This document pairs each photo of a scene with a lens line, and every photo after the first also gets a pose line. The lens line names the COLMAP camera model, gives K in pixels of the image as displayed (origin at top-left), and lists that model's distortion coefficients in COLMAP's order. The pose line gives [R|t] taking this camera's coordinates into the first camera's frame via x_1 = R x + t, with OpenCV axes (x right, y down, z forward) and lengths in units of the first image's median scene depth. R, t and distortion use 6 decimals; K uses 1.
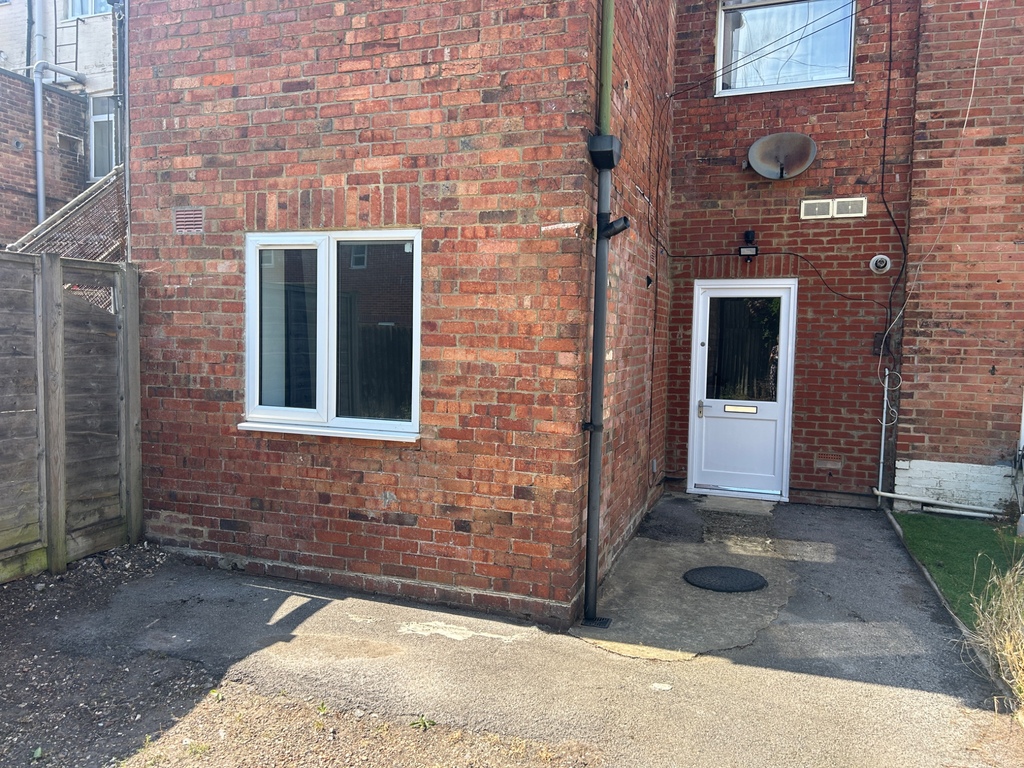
lens RADIAL K [[770.4, 0, 514.9], [0, 770.4, 388.8], [0, 0, 1]] dist [0.051493, -0.056063]
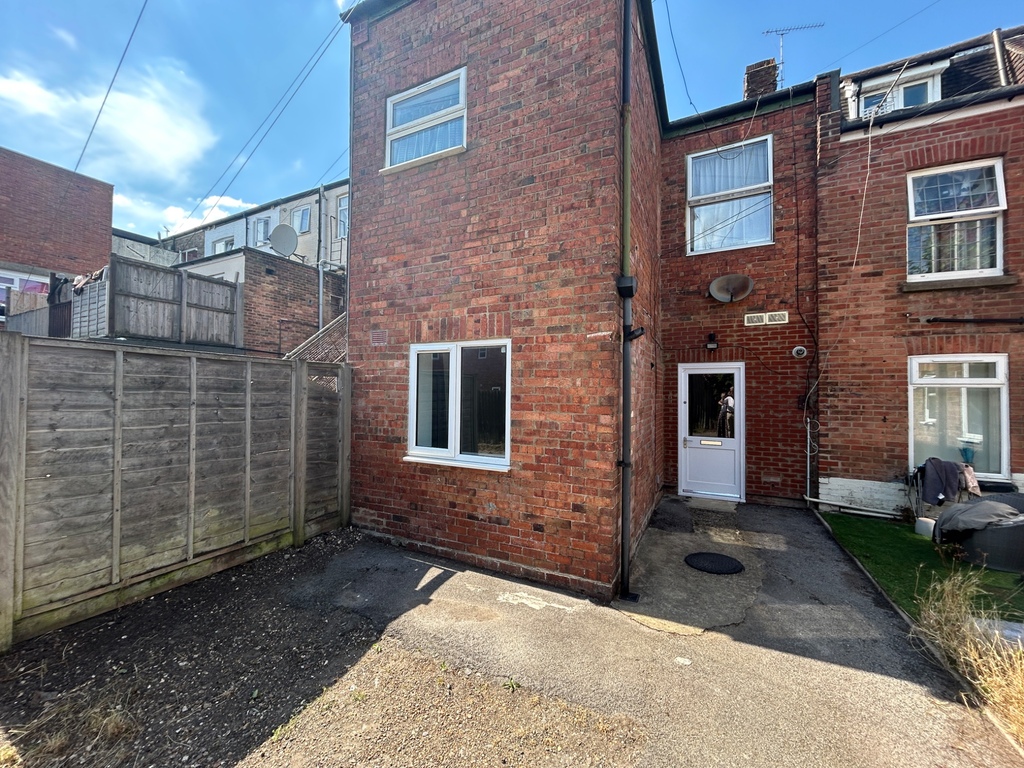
lens RADIAL K [[411.1, 0, 515.5], [0, 411.1, 383.0], [0, 0, 1]] dist [-0.002690, 0.001184]
pose [[0.992466, -0.015227, -0.121572, -0.008669], [0.004151, 0.995857, -0.090844, -0.033221], [0.122452, 0.089655, 0.988417, 0.147620]]
